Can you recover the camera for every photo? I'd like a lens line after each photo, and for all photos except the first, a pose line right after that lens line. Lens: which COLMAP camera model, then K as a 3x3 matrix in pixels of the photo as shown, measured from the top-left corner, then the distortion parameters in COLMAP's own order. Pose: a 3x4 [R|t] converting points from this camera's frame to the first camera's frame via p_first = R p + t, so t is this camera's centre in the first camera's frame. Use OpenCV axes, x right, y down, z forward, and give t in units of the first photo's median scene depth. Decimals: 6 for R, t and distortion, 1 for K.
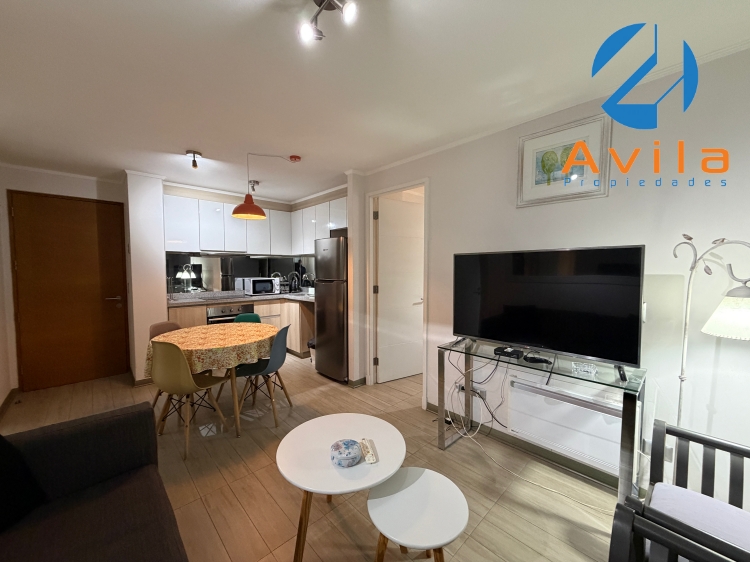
lens RADIAL K [[296.0, 0, 374.2], [0, 296.0, 282.3], [0, 0, 1]] dist [-0.000775, 0.000056]
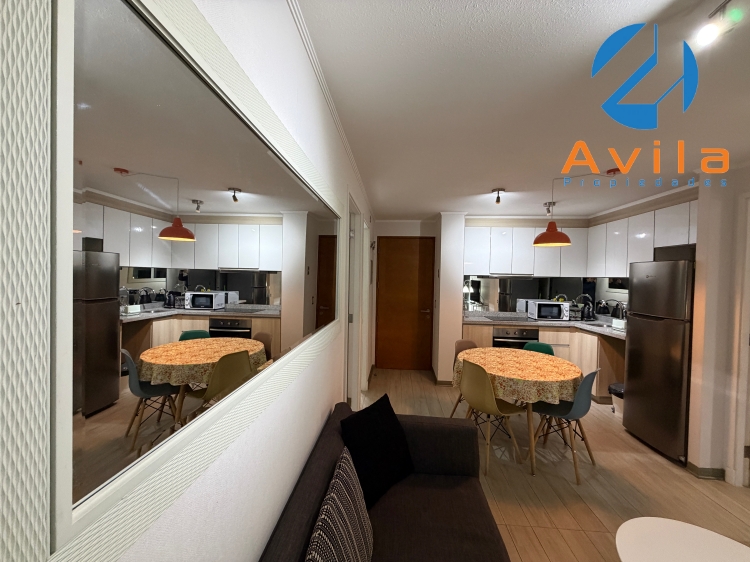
lens RADIAL K [[296.0, 0, 373.5], [0, 296.0, 282.7], [0, 0, 1]] dist [-0.000775, 0.000056]
pose [[0.667052, 0.029781, -0.744415, -0.091779], [-0.055507, 0.998410, -0.009795, -0.058456], [0.742940, 0.047854, 0.667645, -0.056627]]
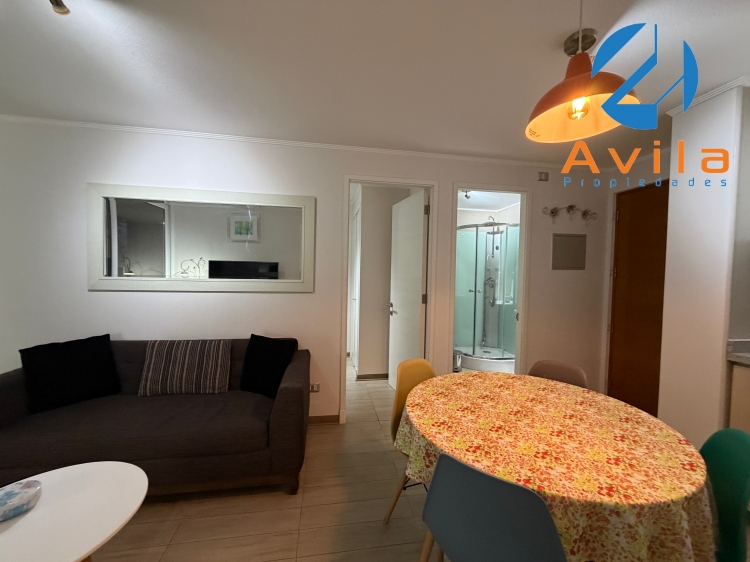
lens RADIAL K [[296.0, 0, 374.0], [0, 296.0, 282.5], [0, 0, 1]] dist [-0.000775, 0.000056]
pose [[-0.566984, 0.015628, -0.823581, -0.002782], [-0.059259, 0.996456, 0.059704, -0.042868], [0.821595, 0.082655, -0.564048, 1.030777]]
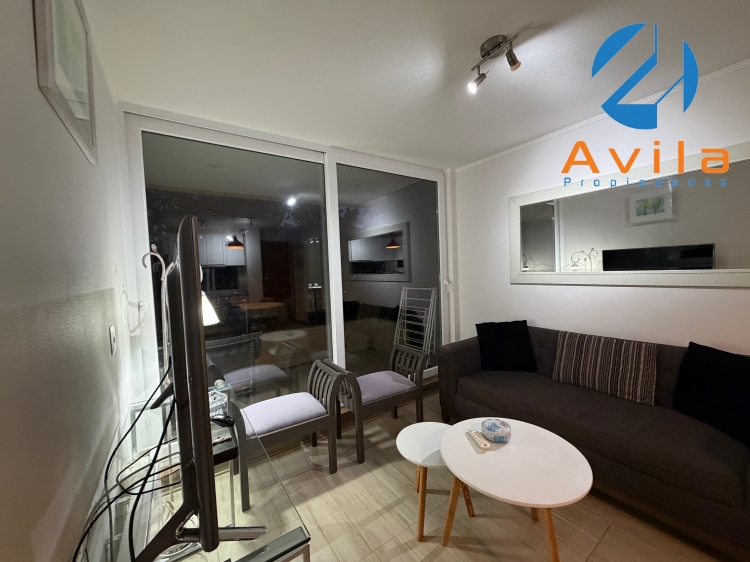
lens RADIAL K [[296.0, 0, 373.8], [0, 296.0, 282.4], [0, 0, 1]] dist [-0.000775, 0.000056]
pose [[-0.986312, 0.035141, 0.161100, 0.075512], [0.050345, 0.994551, 0.091286, -0.047578], [-0.157014, 0.098147, -0.982707, 1.007327]]
